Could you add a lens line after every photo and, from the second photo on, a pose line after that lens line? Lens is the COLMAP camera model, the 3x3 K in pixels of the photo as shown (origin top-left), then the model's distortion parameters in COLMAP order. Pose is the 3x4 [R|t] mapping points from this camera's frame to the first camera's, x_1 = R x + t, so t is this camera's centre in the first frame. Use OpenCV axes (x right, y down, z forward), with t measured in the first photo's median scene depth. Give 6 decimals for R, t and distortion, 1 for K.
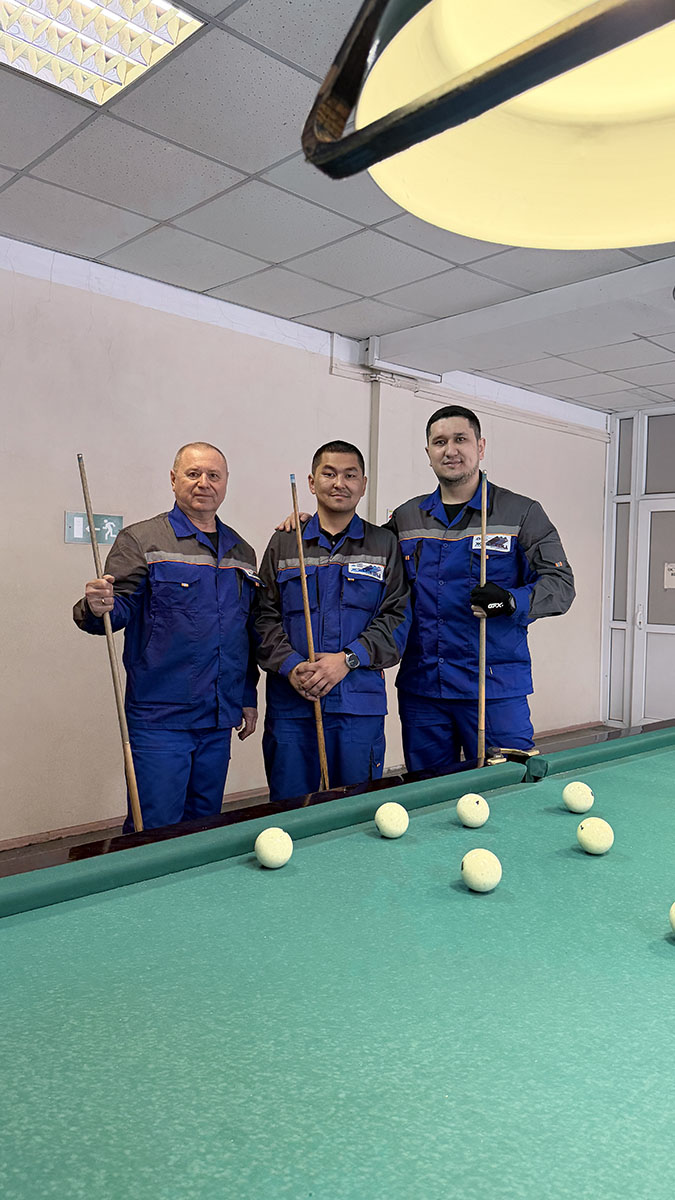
lens RADIAL K [[831.5, 0, 337.5], [0, 831.5, 600.0], [0, 0, 1]] dist [0.013271, -0.001207]
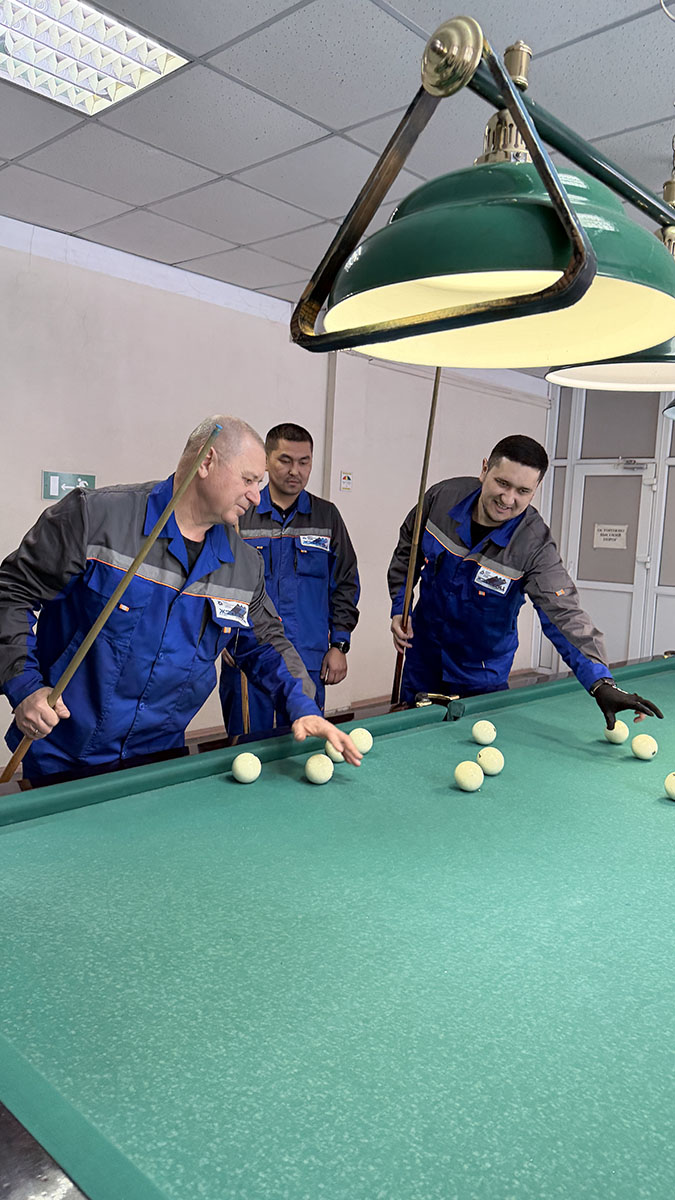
lens RADIAL K [[830.1, 0, 337.5], [0, 830.1, 600.0], [0, 0, 1]] dist [0.038938, -0.000548]
pose [[0.998040, 0.019901, 0.059327, -0.016546], [-0.024045, 0.997259, 0.069975, -0.060925], [-0.057772, -0.071265, 0.995783, -0.293186]]
